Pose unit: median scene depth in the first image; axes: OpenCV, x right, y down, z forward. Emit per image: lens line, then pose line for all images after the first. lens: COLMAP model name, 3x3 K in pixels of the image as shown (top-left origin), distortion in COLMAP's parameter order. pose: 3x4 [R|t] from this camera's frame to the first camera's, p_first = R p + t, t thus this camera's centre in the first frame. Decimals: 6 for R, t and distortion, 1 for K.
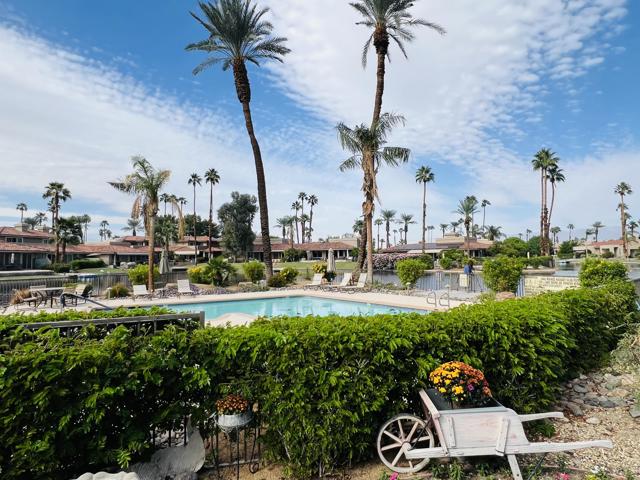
lens RADIAL K [[357.0, 0, 321.7], [0, 357.0, 238.3], [0, 0, 1]] dist [0.005842, 0.000127]
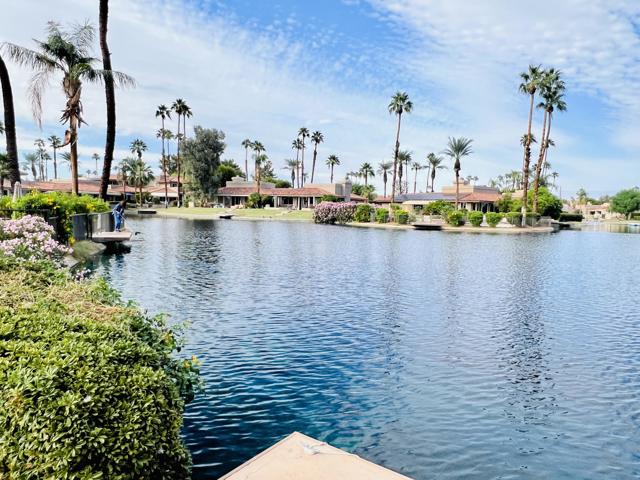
lens RADIAL K [[414.4, 0, 323.3], [0, 414.4, 246.0], [0, 0, 1]] dist [0.013444, -0.009151]
pose [[0.980114, 0.056440, -0.190240, 0.309944], [-0.028003, 0.988444, 0.148979, 0.000887], [0.196450, -0.140689, 0.970368, 0.031483]]
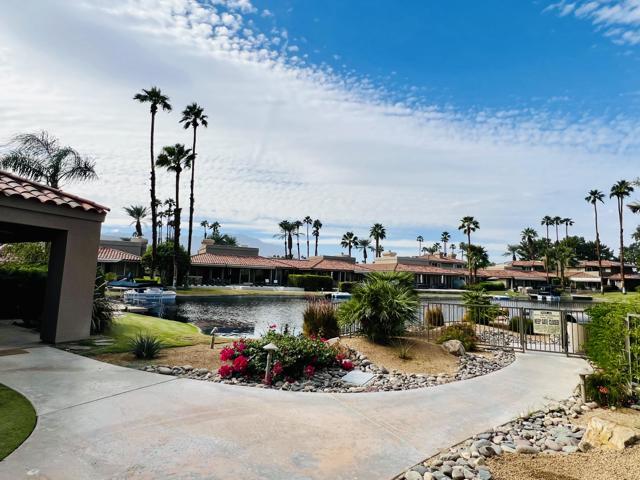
lens RADIAL K [[347.2, 0, 318.4], [0, 347.2, 239.7], [0, 0, 1]] dist [0.001454, -0.000406]
pose [[0.589243, -0.055577, -0.806042, -0.088785], [0.001870, 0.997722, -0.067427, -0.001425], [0.807954, 0.038223, 0.588004, -0.067945]]
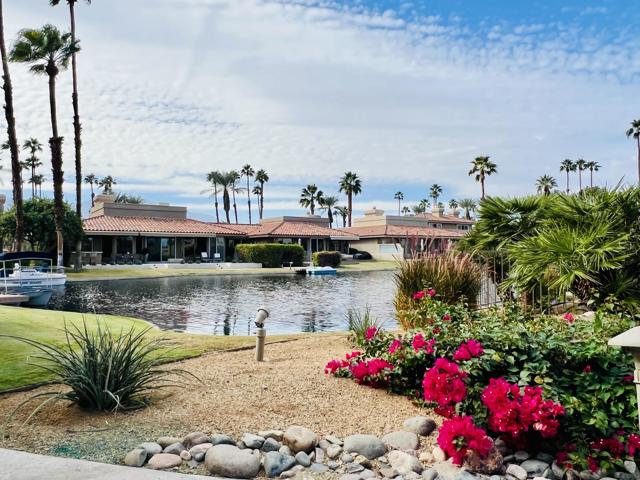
lens RADIAL K [[471.5, 0, 318.4], [0, 471.5, 249.8], [0, 0, 1]] dist [0.008164, -0.014095]
pose [[0.691790, -0.000877, -0.722099, -0.164191], [0.036469, 0.998766, 0.033725, 0.012619], [0.721178, -0.049665, 0.690968, -0.061661]]
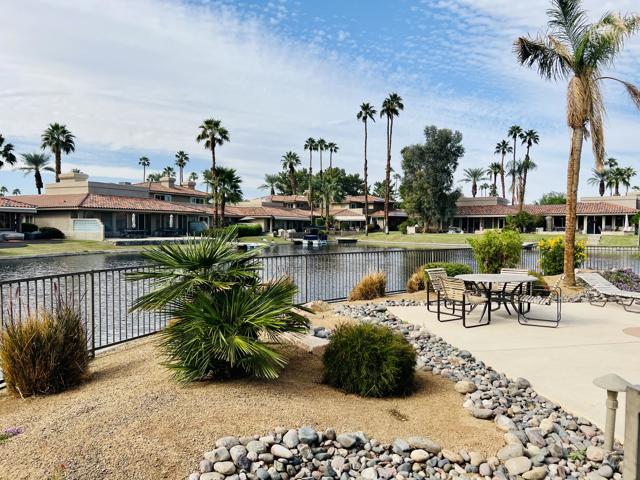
lens RADIAL K [[476.4, 0, 329.8], [0, 476.4, 246.4], [0, 0, 1]] dist [0.087438, -0.115846]
pose [[0.954641, 0.028423, -0.296399, -0.171690], [-0.000847, 0.995689, 0.092755, 0.010833], [0.297757, -0.088296, 0.950550, 0.085280]]
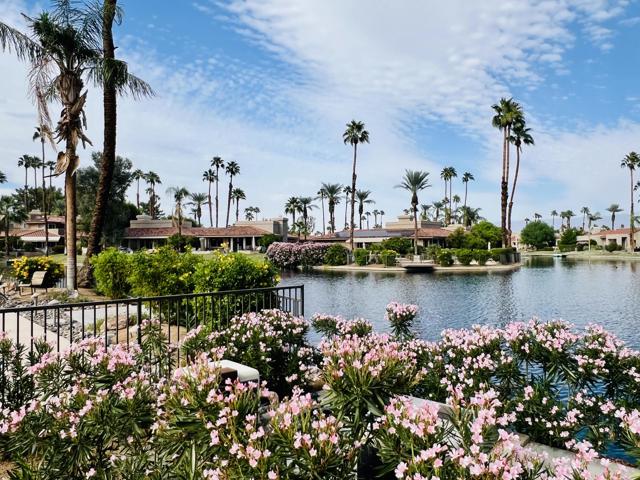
lens RADIAL K [[459.6, 0, 325.3], [0, 459.6, 235.9], [0, 0, 1]] dist [0.006659, -0.004847]
pose [[0.997896, 0.010145, 0.064043, 0.168702], [-0.011967, 0.999532, 0.028140, 0.003404], [-0.063727, -0.028847, 0.997550, 0.078217]]
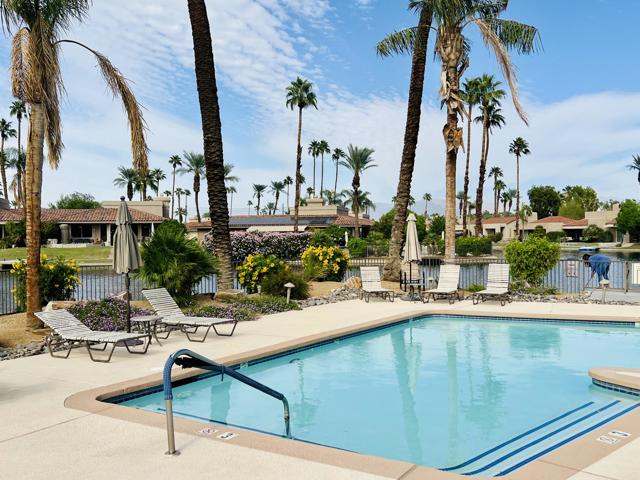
lens RADIAL K [[616.5, 0, 322.4], [0, 616.5, 234.7], [0, 0, 1]] dist [0.043298, 0.000000]
pose [[0.877413, 0.008780, 0.479656, -0.151932], [-0.029596, 0.998919, 0.035854, 0.009939], [-0.478822, -0.045655, 0.876724, 0.105975]]
